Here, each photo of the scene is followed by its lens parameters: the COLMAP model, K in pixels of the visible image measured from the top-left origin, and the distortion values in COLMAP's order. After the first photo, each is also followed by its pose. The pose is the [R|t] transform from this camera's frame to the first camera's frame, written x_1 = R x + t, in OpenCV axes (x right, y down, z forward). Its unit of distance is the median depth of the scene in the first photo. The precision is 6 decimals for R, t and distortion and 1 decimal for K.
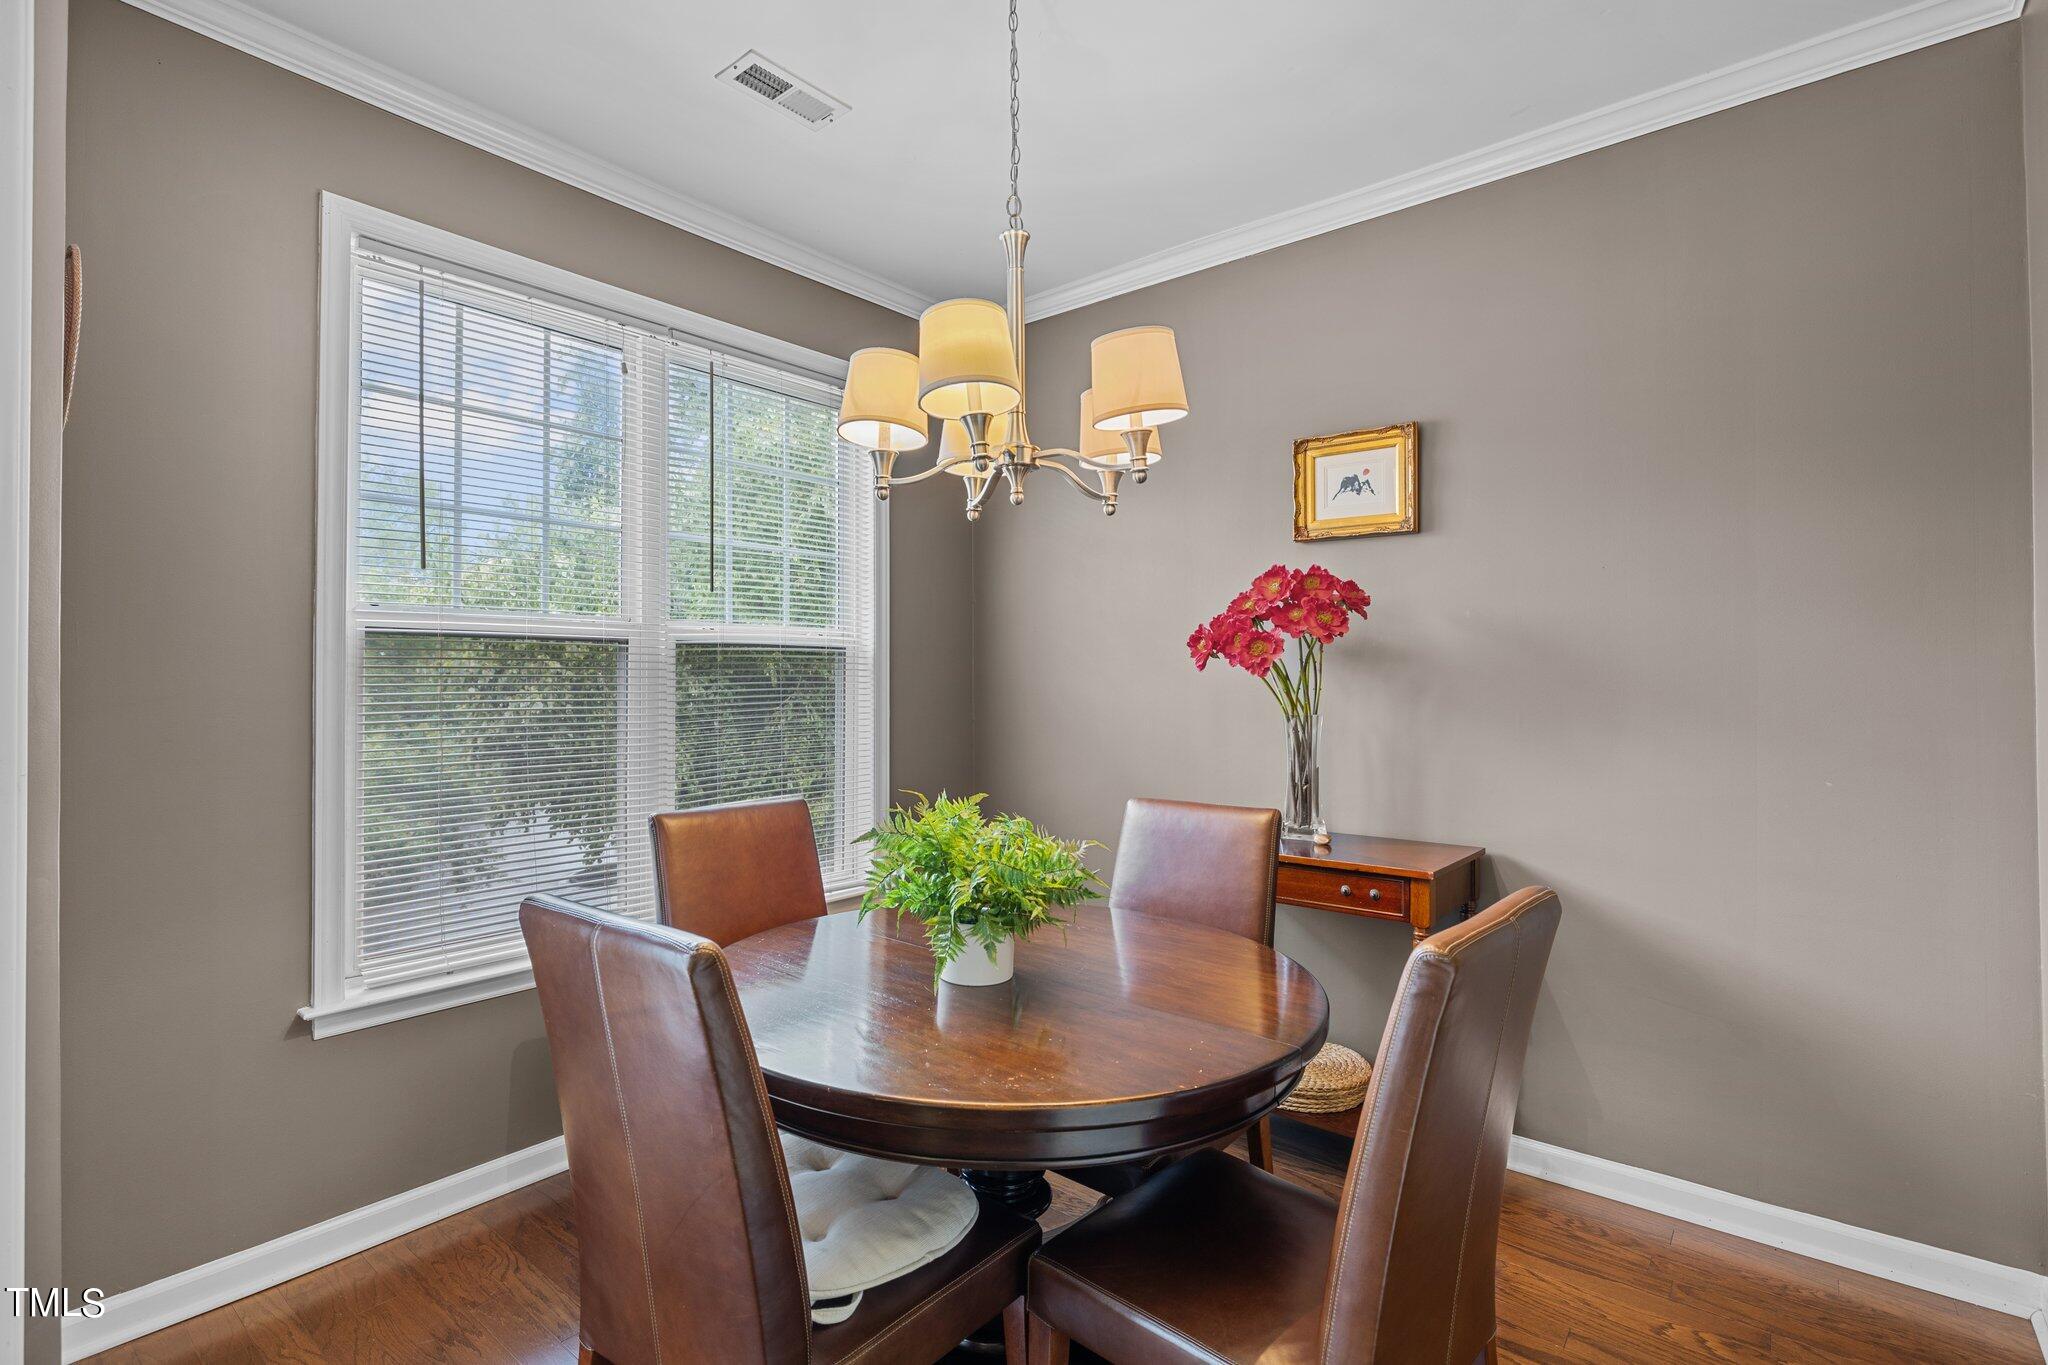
lens RADIAL K [[948.1, 0, 1024.8], [0, 948.1, 659.9], [0, 0, 1]] dist [-0.006296, 0.000004]
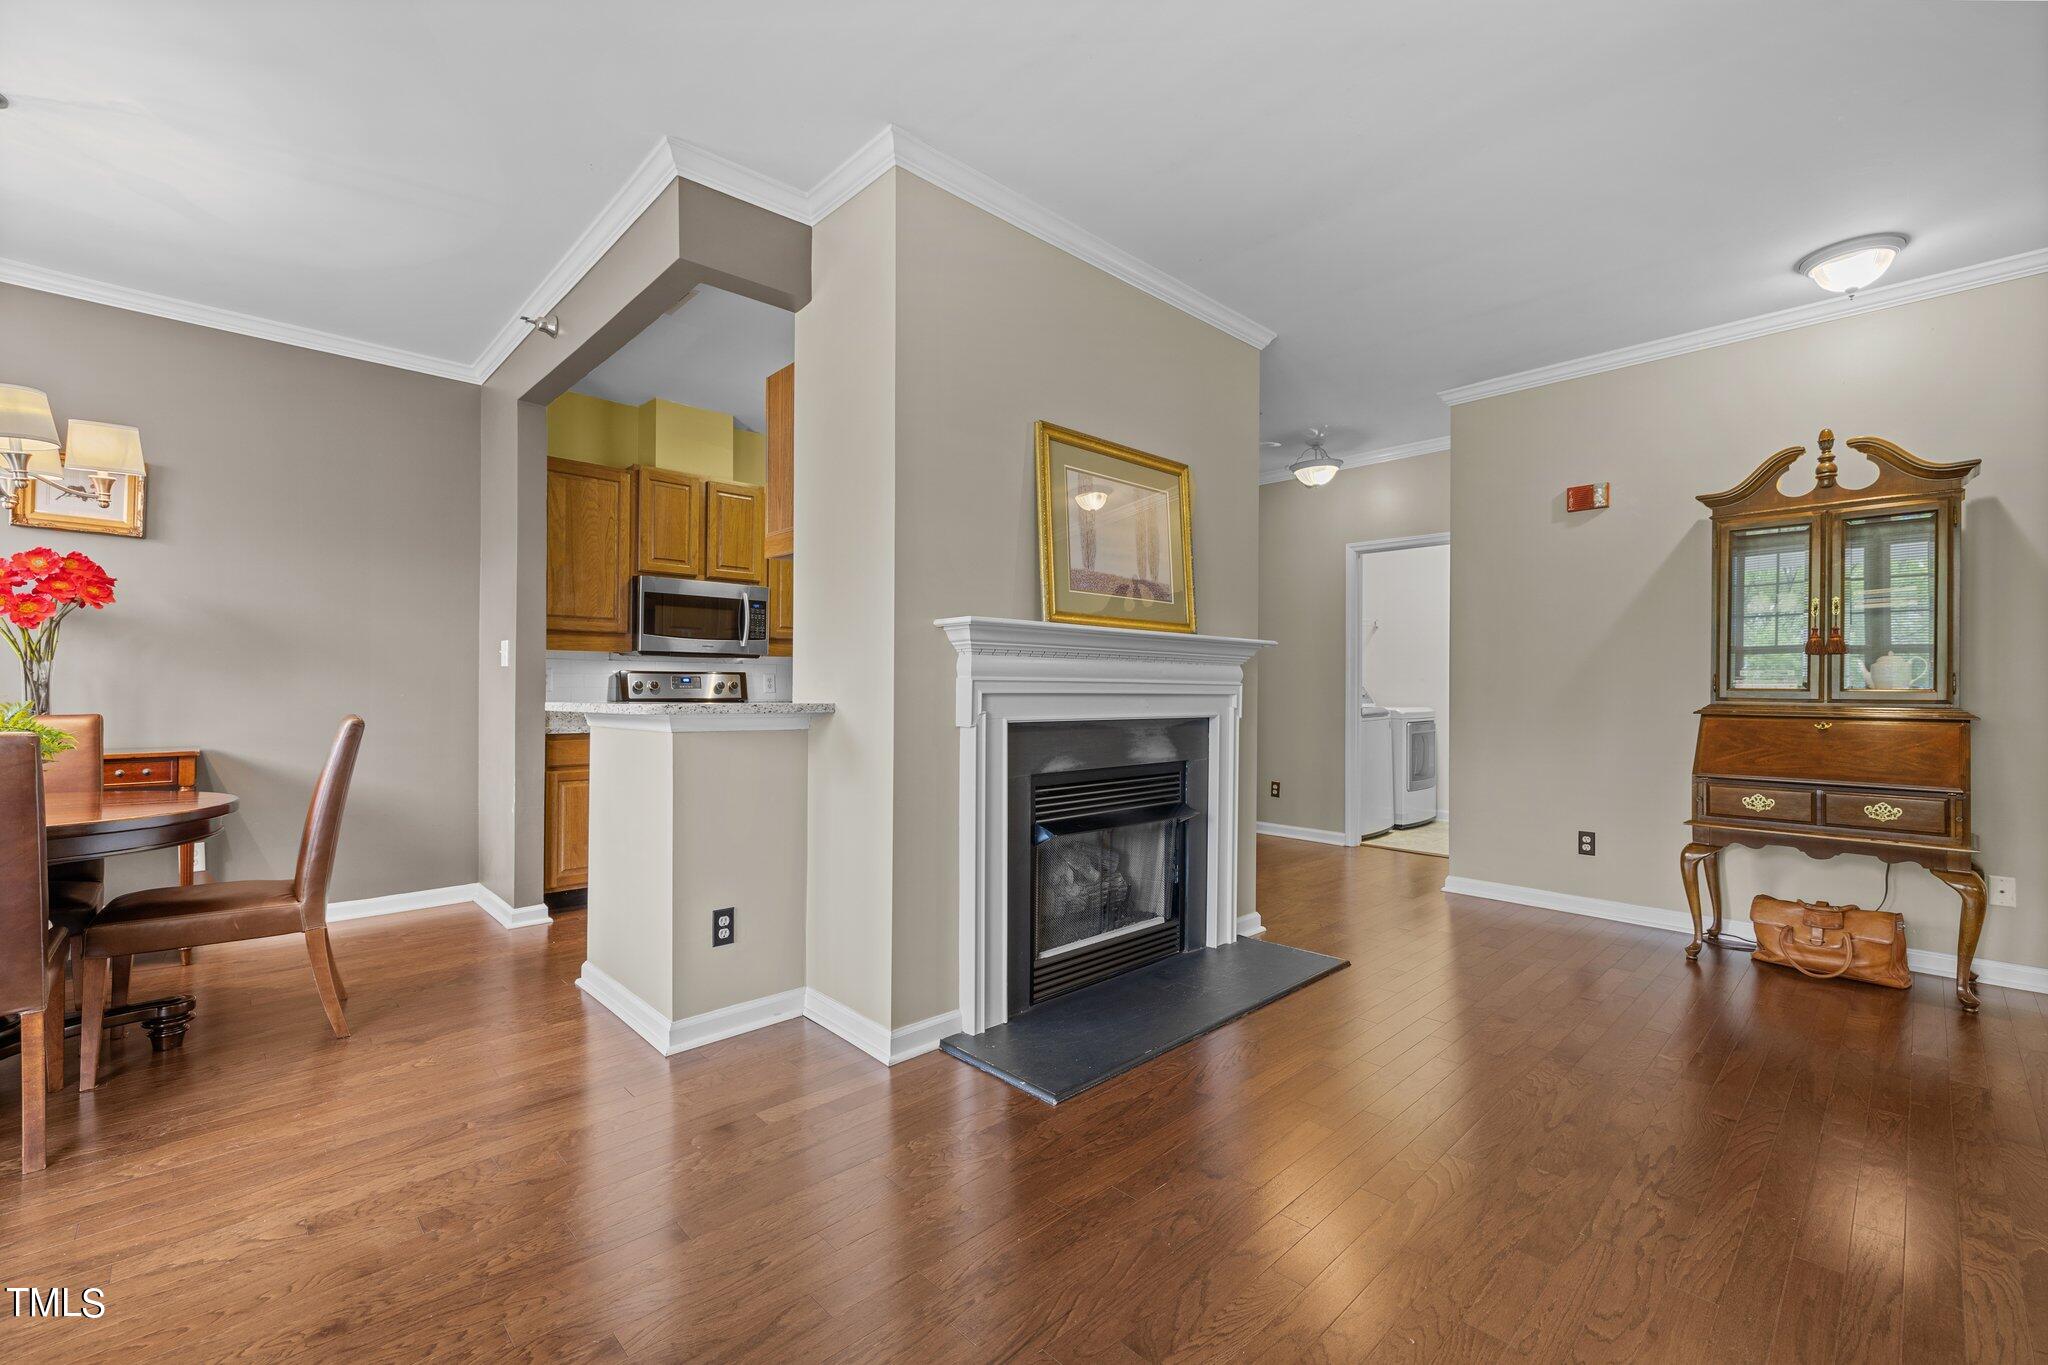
lens RADIAL K [[861.8, 0, 1025.6], [0, 861.8, 694.5], [0, 0, 1]] dist [0.001267, -0.000122]
pose [[0.122653, -0.002443, 0.992447, -0.878728], [-0.033562, 0.999415, 0.006608, 0.061364], [-0.991882, -0.034119, 0.122499, -0.621833]]
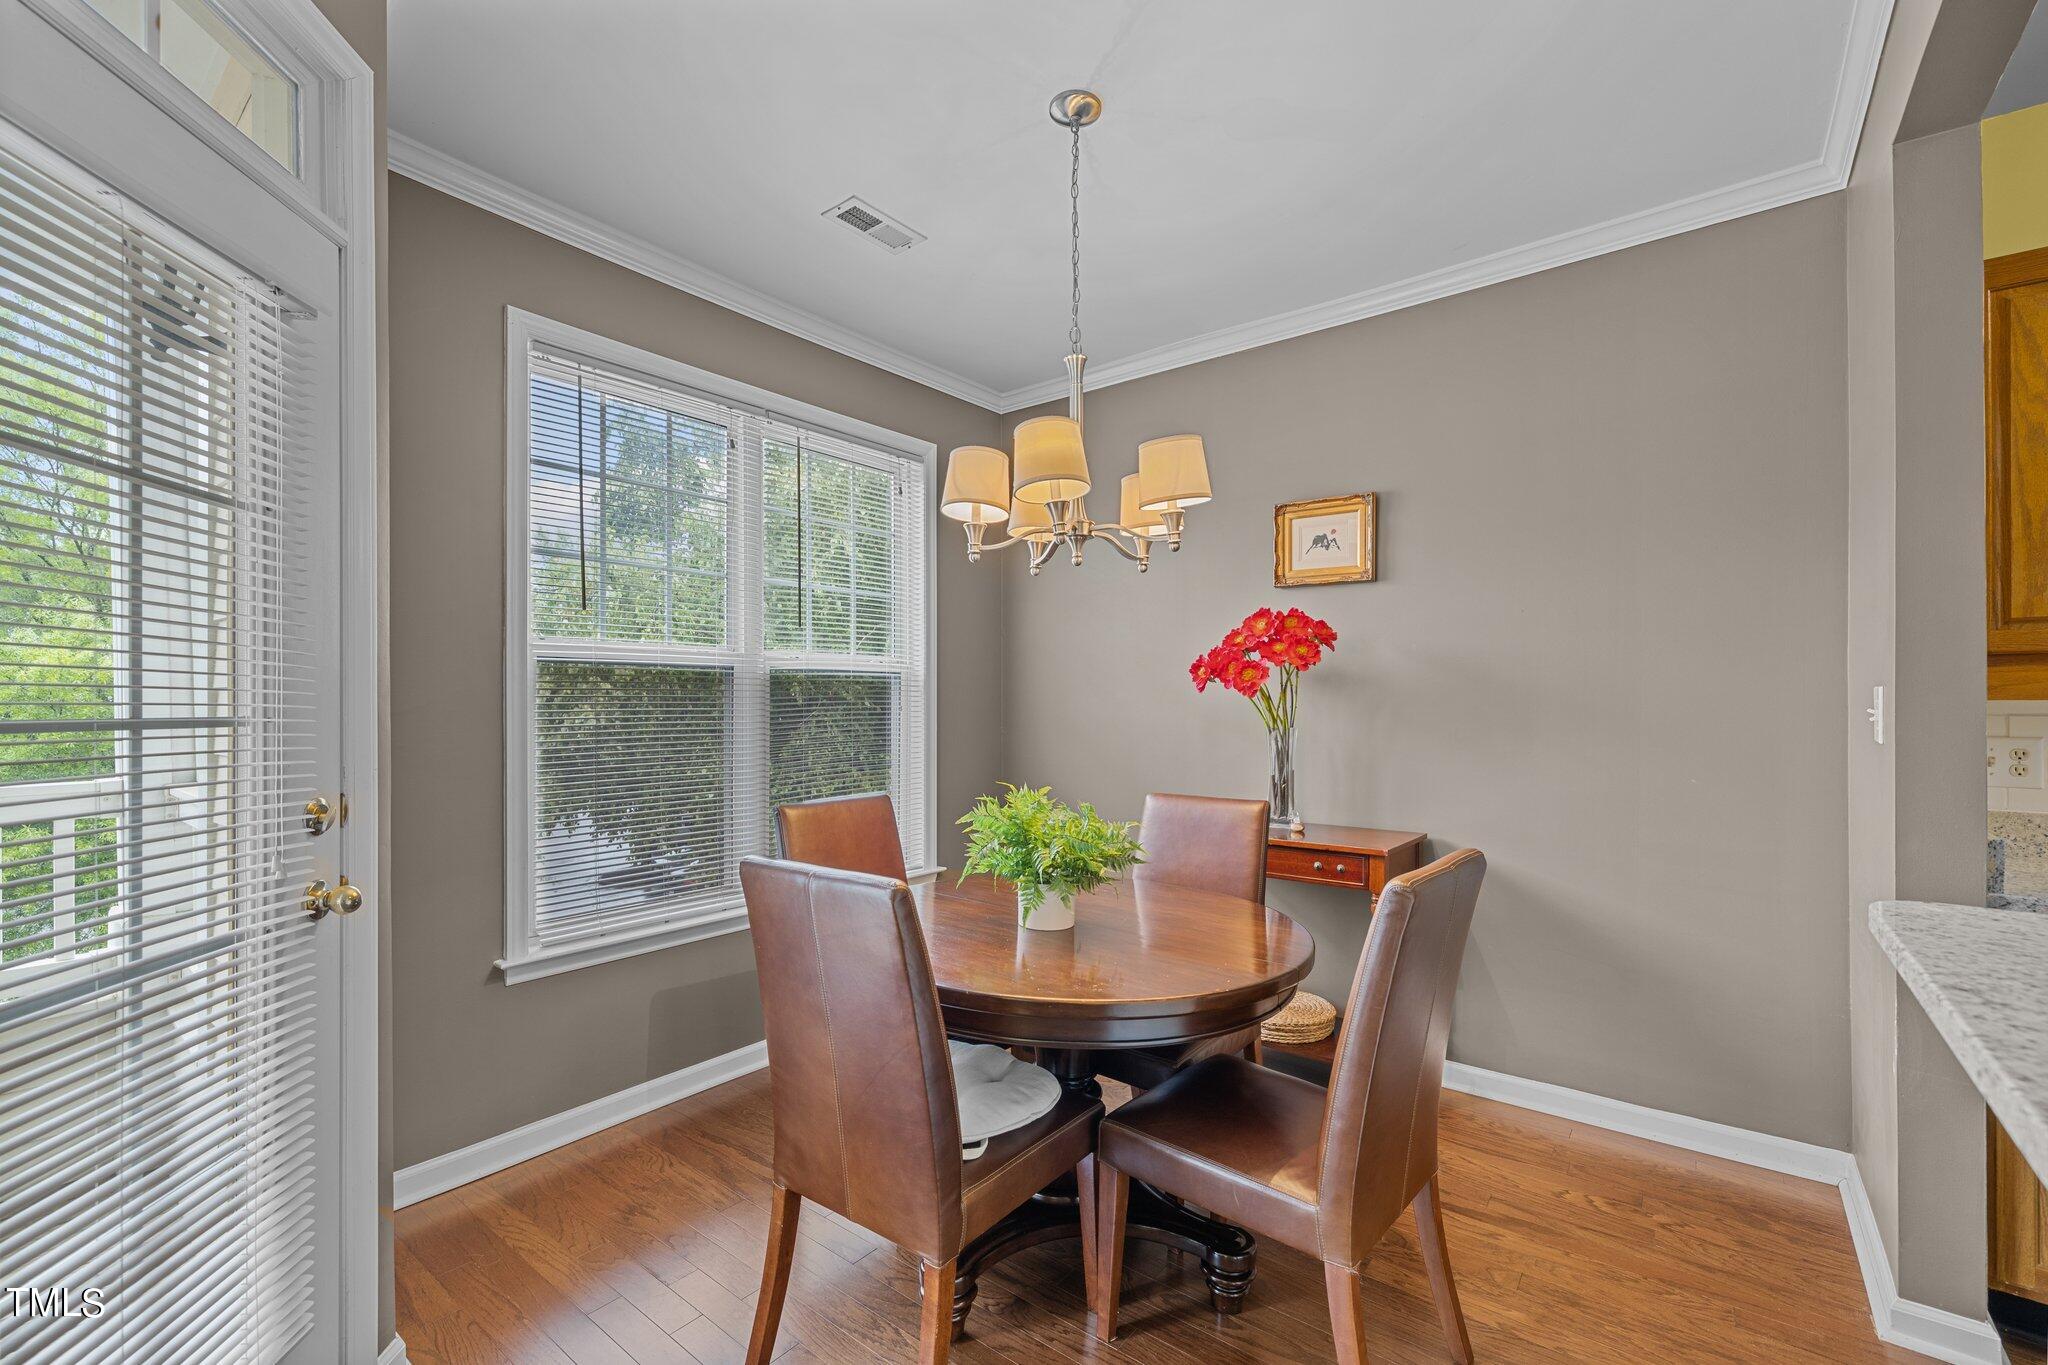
lens RADIAL K [[861.8, 0, 1025.6], [0, 861.8, 694.5], [0, 0, 1]] dist [0.001267, -0.000122]
pose [[0.999742, 0.000814, 0.022697, -0.081084], [-0.001170, 0.999877, 0.015653, -0.003699], [-0.022682, -0.015675, 0.999620, -0.144857]]
